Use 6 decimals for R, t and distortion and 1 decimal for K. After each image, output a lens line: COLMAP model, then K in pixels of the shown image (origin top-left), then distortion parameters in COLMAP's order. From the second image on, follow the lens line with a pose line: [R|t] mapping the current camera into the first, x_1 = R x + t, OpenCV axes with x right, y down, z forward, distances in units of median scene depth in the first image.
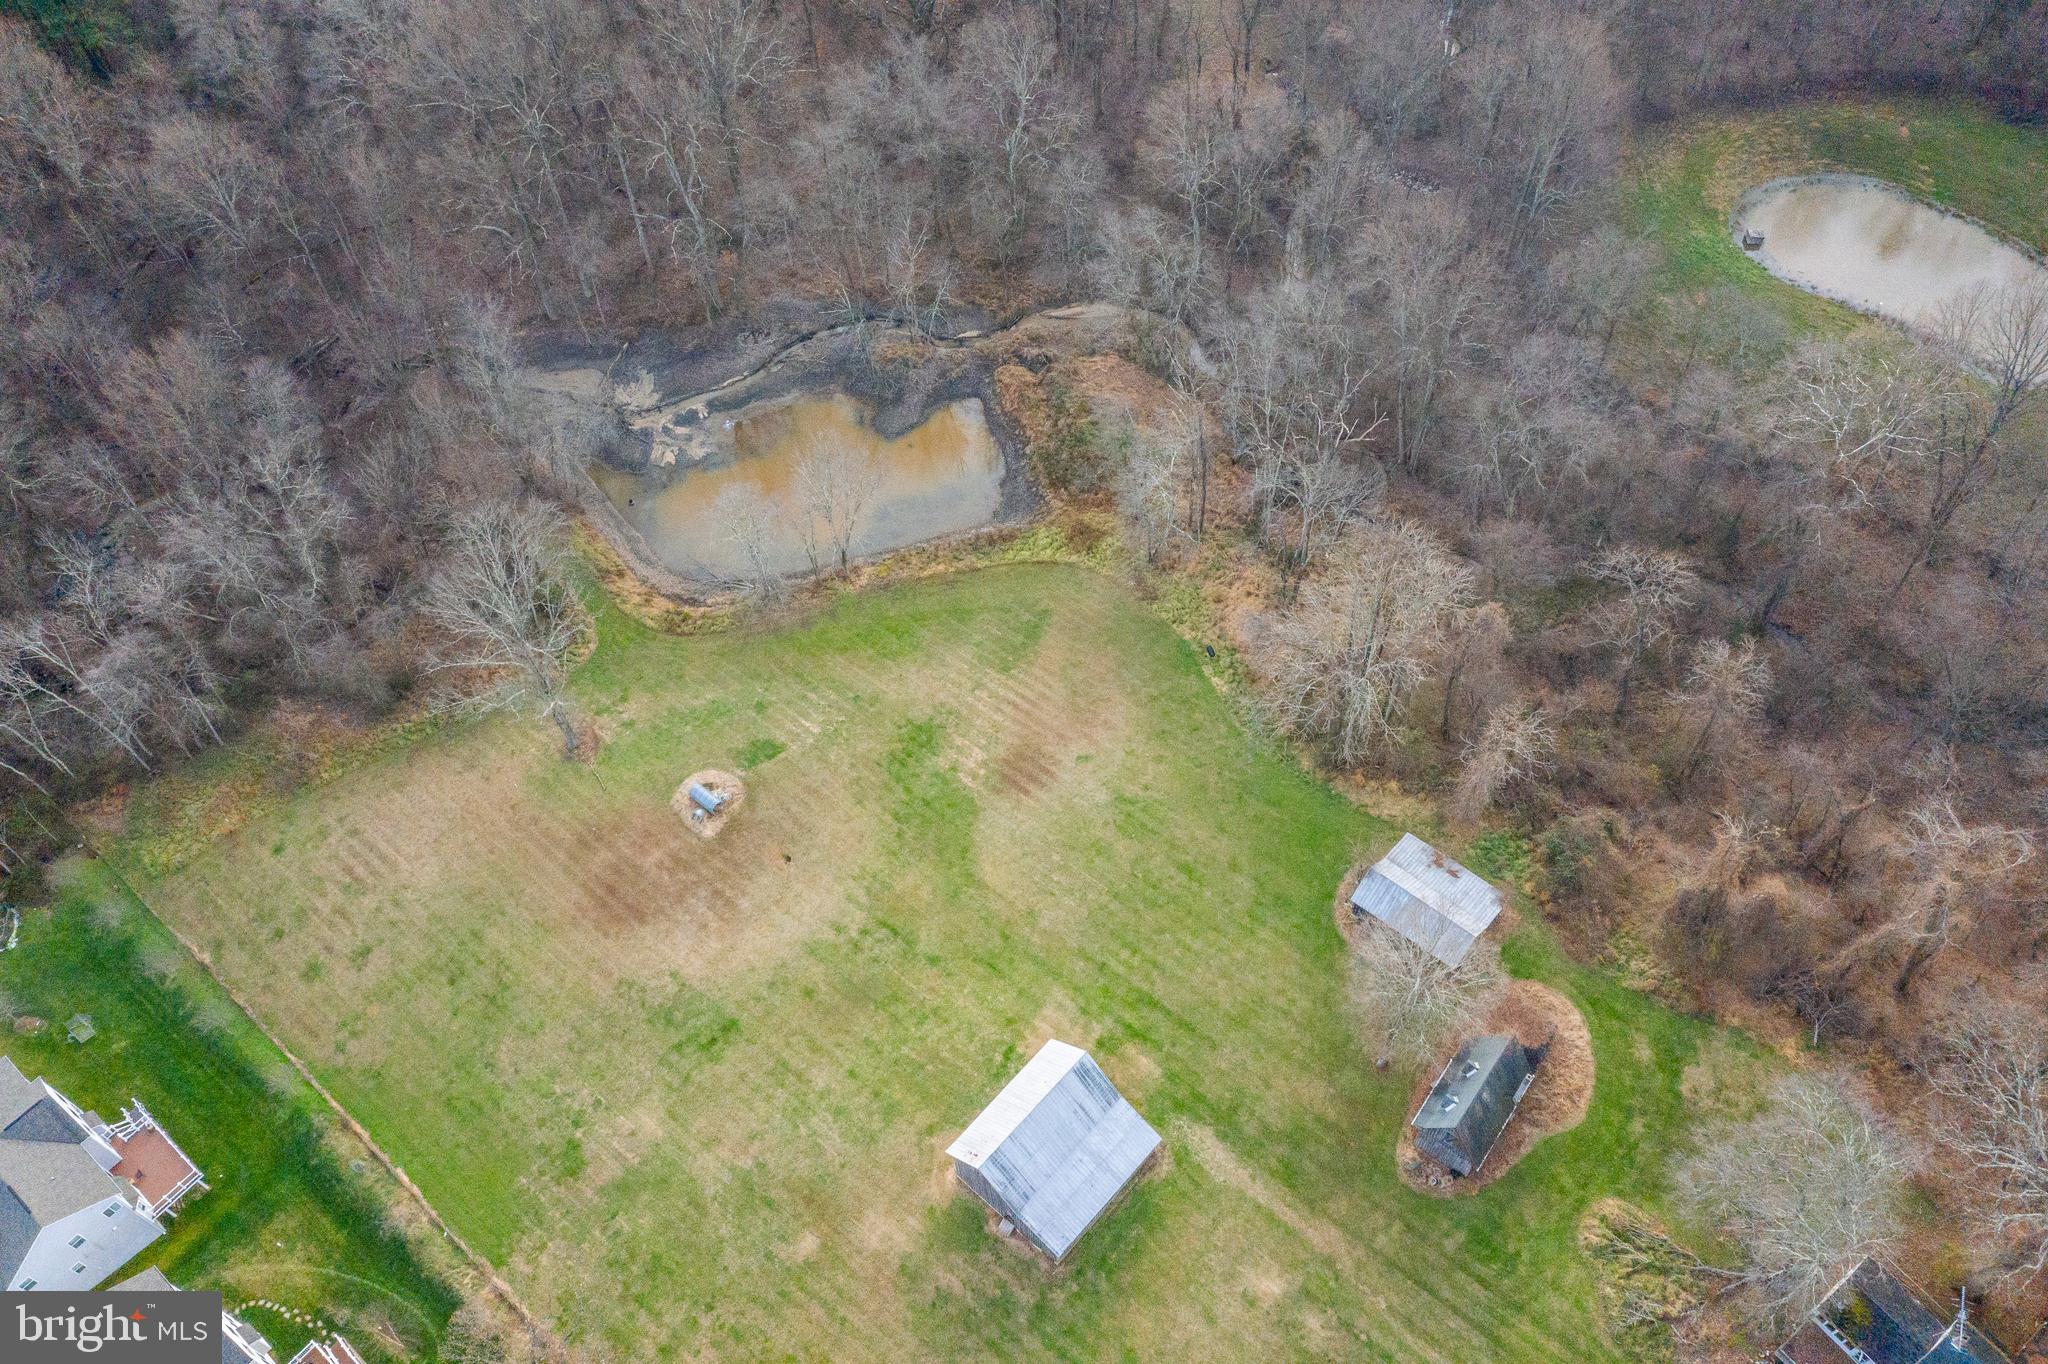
lens RADIAL K [[1626.8, 0, 1025.0], [0, 1626.8, 682.8], [0, 0, 1]] dist [-0.009811, 0.001439]
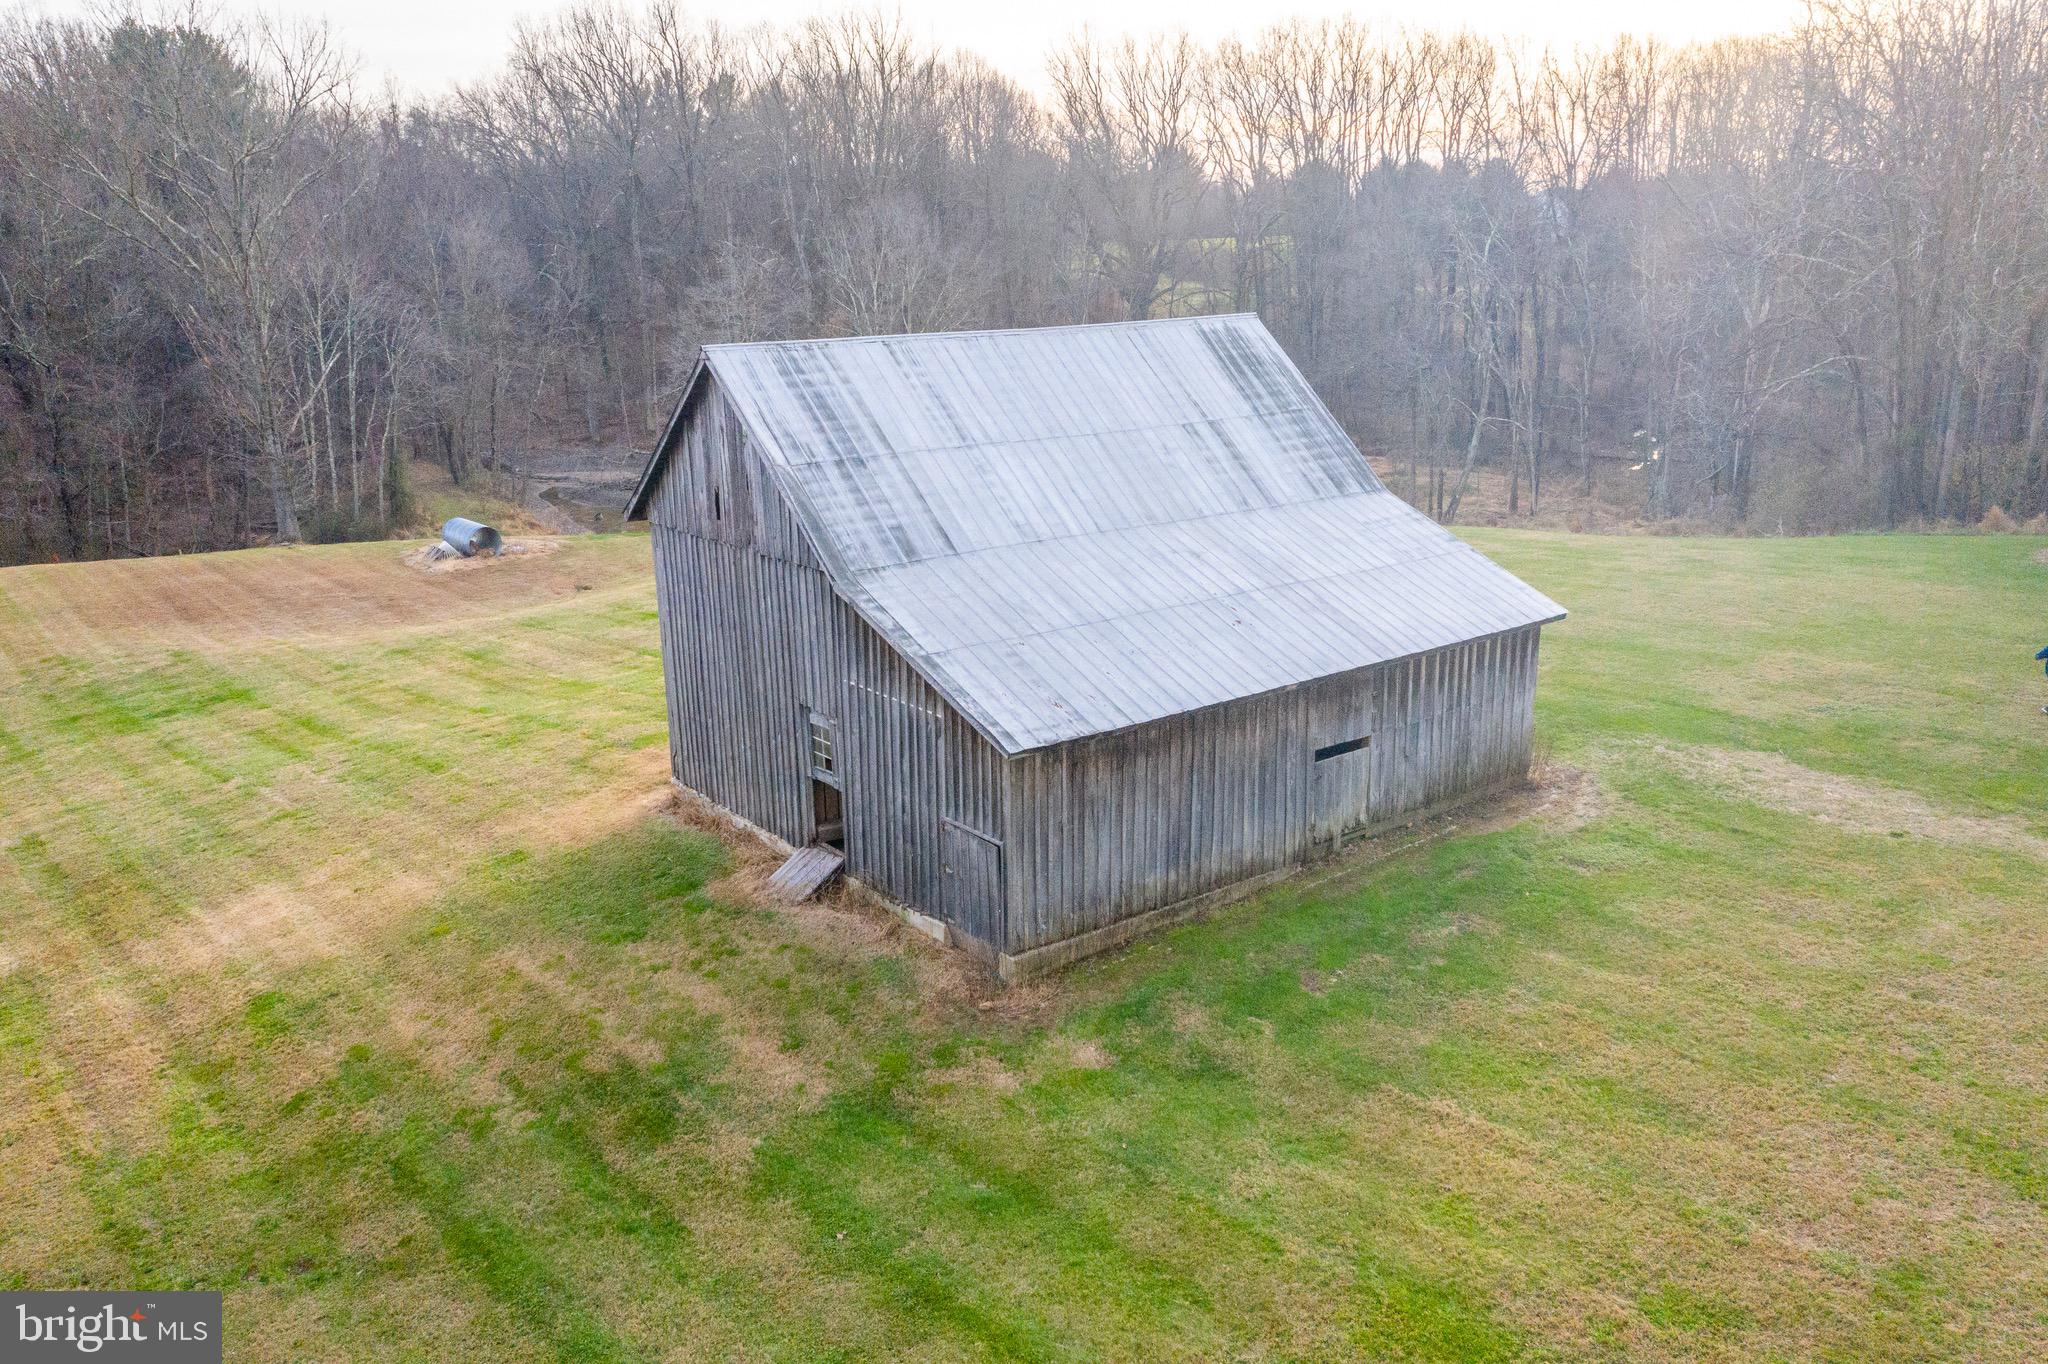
lens RADIAL K [[1626.8, 0, 1027.9], [0, 1626.8, 681.4], [0, 0, 1]] dist [-0.009811, 0.001439]
pose [[0.984163, 0.056055, -0.168171, 0.050776], [-0.148294, 0.780108, -0.607816, 0.450762], [0.097120, 0.623129, 0.776066, 0.855649]]
